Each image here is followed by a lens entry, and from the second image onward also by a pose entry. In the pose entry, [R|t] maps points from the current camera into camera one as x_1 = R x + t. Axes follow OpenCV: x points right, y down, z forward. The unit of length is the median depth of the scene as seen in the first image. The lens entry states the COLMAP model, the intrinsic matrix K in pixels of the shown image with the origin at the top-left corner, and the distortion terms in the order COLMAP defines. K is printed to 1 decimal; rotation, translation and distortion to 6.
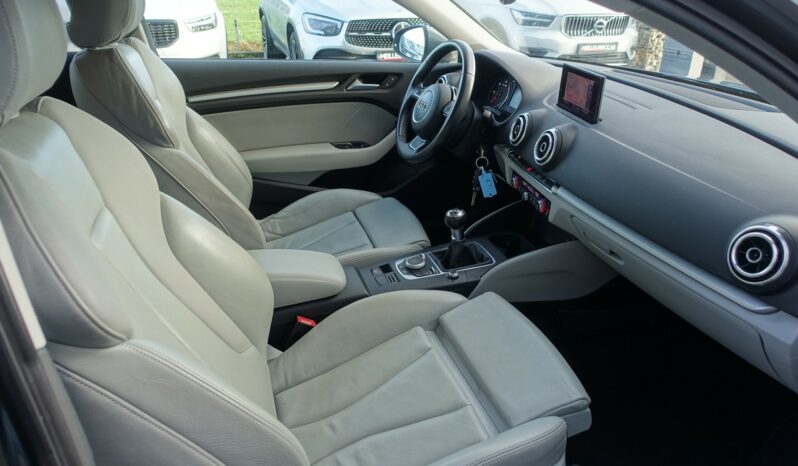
lens RADIAL K [[541.4, 0, 399.4], [0, 541.4, 236.8], [0, 0, 1]] dist [-0.005476, 0.002677]
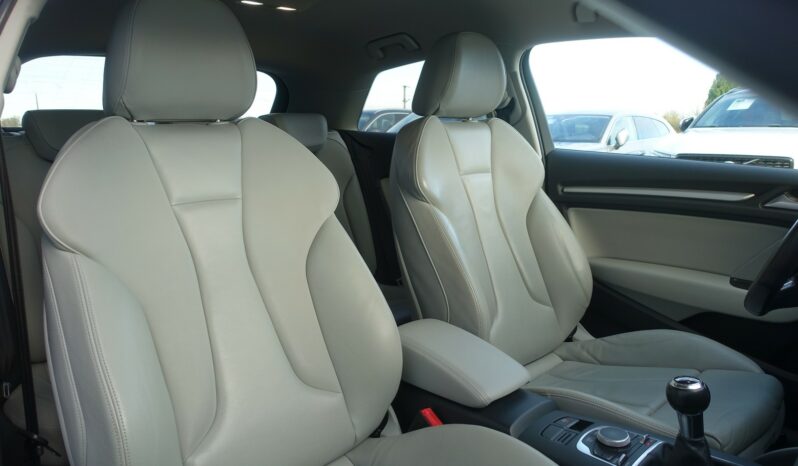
lens RADIAL K [[541.4, 0, 398.6], [0, 541.4, 233.3], [0, 0, 1]] dist [-0.005476, 0.002677]
pose [[0.420589, 0.158193, -0.893353, 0.332766], [-0.392242, 0.919603, -0.021826, -0.042690], [0.818078, 0.359591, 0.448825, 0.326024]]
